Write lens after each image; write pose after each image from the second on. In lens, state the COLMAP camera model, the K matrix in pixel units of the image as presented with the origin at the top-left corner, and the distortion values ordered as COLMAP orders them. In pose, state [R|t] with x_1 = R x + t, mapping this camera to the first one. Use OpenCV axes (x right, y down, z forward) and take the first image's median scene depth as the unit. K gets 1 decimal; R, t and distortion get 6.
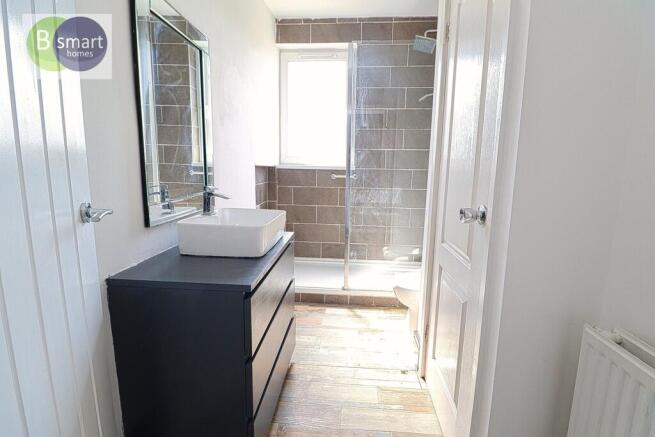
lens RADIAL K [[306.4, 0, 327.5], [0, 306.4, 217.6], [0, 0, 1]] dist [-0.000085, -0.000118]
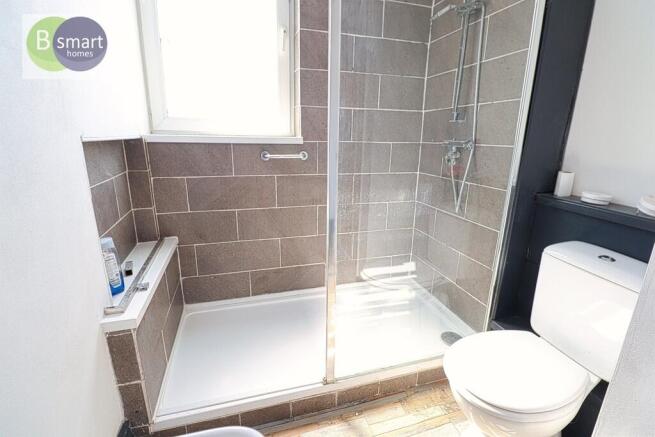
lens RADIAL K [[306.4, 0, 329.1], [0, 306.4, 215.9], [0, 0, 1]] dist [-0.000085, -0.000118]
pose [[0.929204, -0.097123, 0.356577, -0.079756], [0.056104, 0.990738, 0.123651, -0.088137], [-0.365284, -0.094892, 0.926047, 0.429309]]
